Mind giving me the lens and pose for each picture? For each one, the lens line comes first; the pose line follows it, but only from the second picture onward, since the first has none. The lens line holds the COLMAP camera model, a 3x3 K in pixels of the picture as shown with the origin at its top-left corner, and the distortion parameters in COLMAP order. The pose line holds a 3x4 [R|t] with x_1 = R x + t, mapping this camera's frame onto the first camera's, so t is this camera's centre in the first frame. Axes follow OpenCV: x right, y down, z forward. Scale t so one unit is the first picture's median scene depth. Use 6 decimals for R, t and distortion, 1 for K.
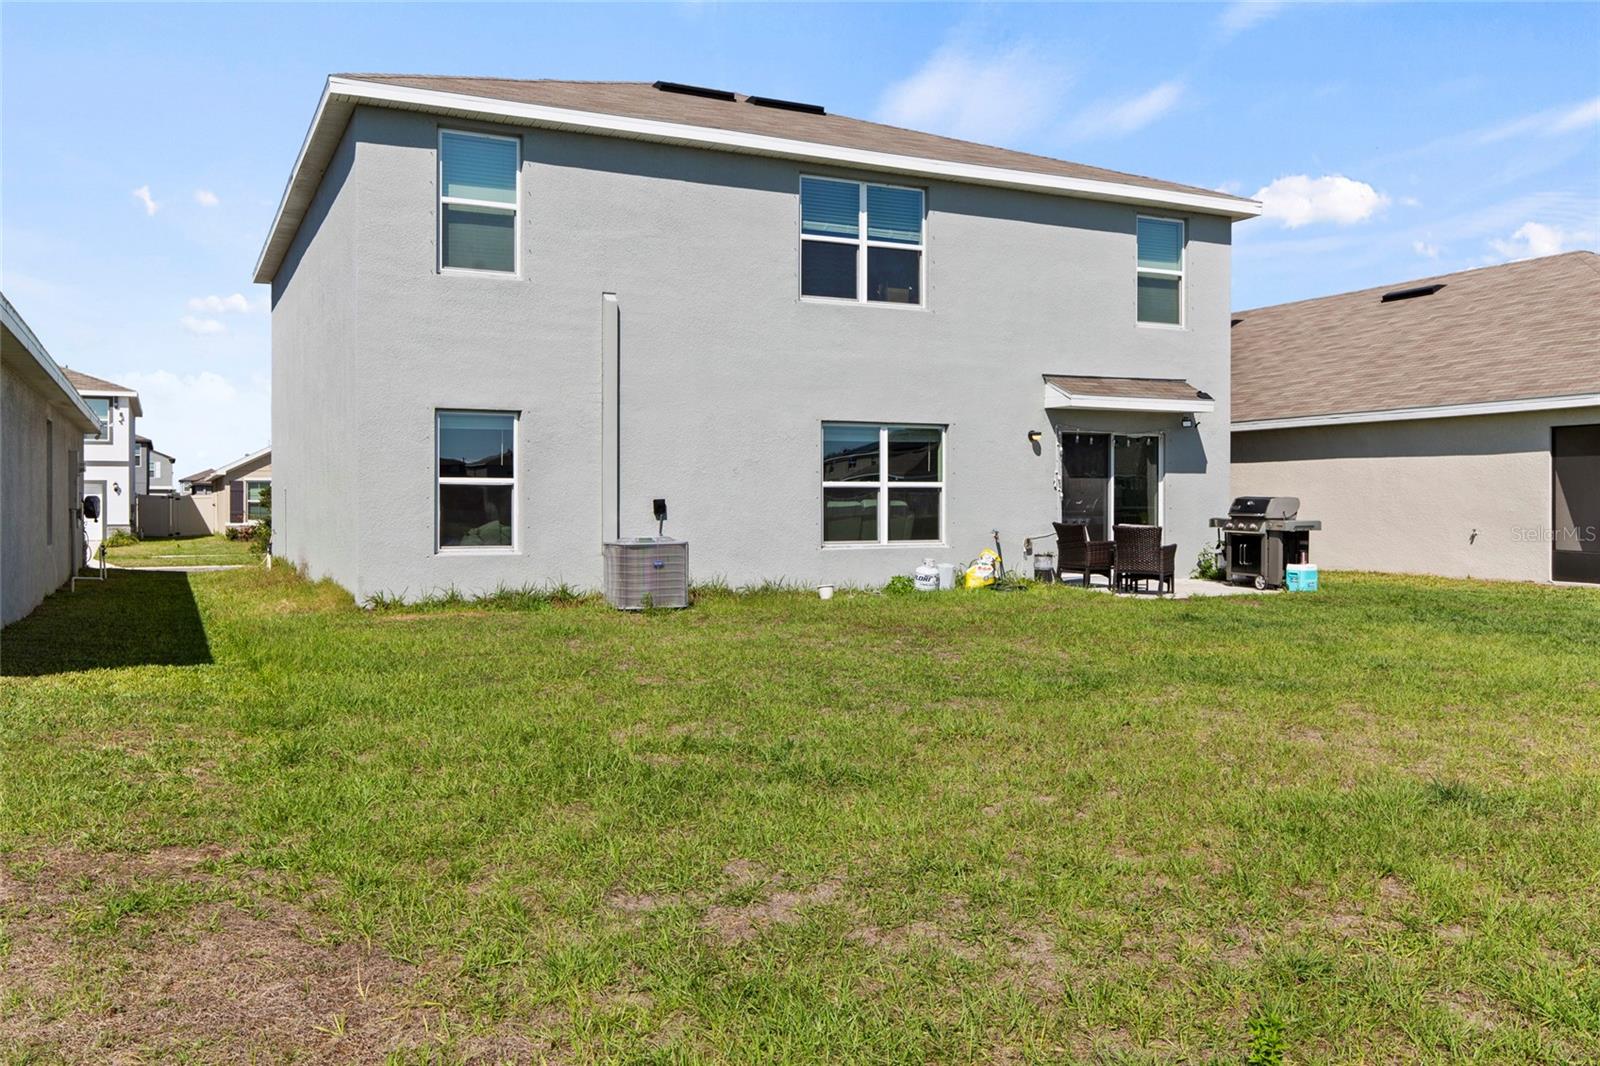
lens RADIAL K [[1309.4, 0, 800.0], [0, 1309.4, 533.0], [0, 0, 1]] dist [-0.003113, 0.000163]
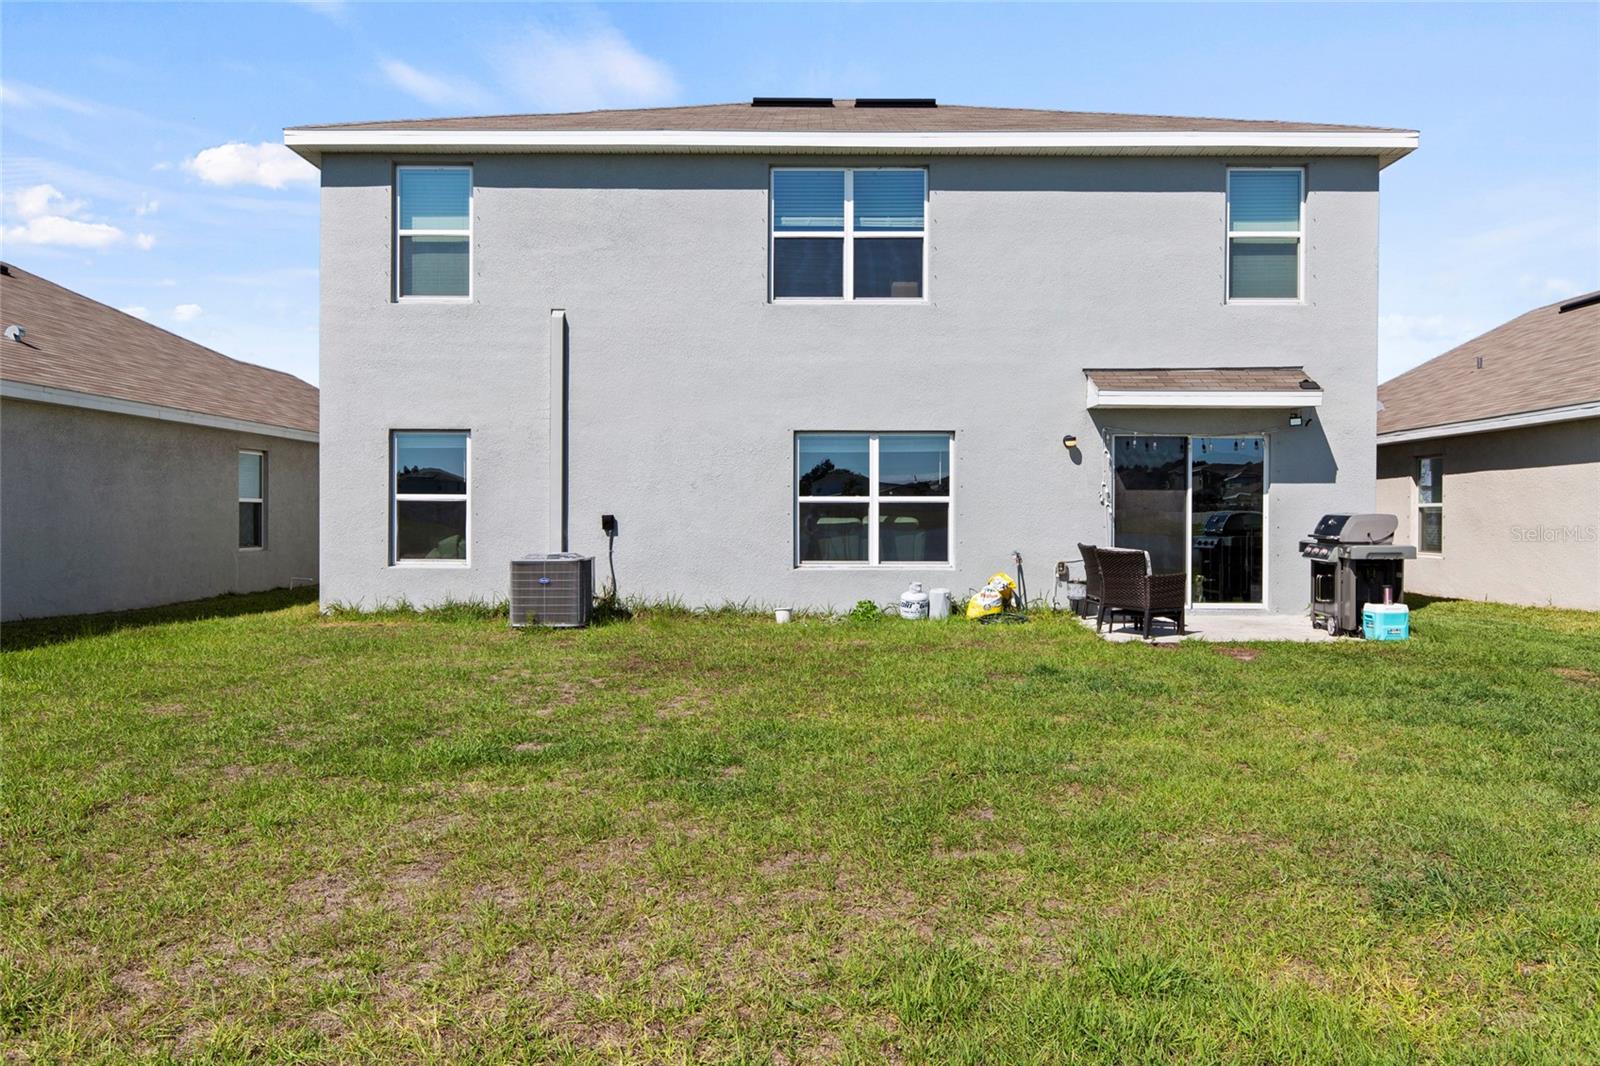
lens RADIAL K [[1172.4, 0, 800.0], [0, 1172.4, 533.0], [0, 0, 1]] dist [0.003723, -0.000817]
pose [[0.895365, 0.008614, -0.445249, 0.380600], [-0.013652, 0.999874, -0.008110, -0.006575], [0.445123, 0.013340, 0.895370, 0.253428]]
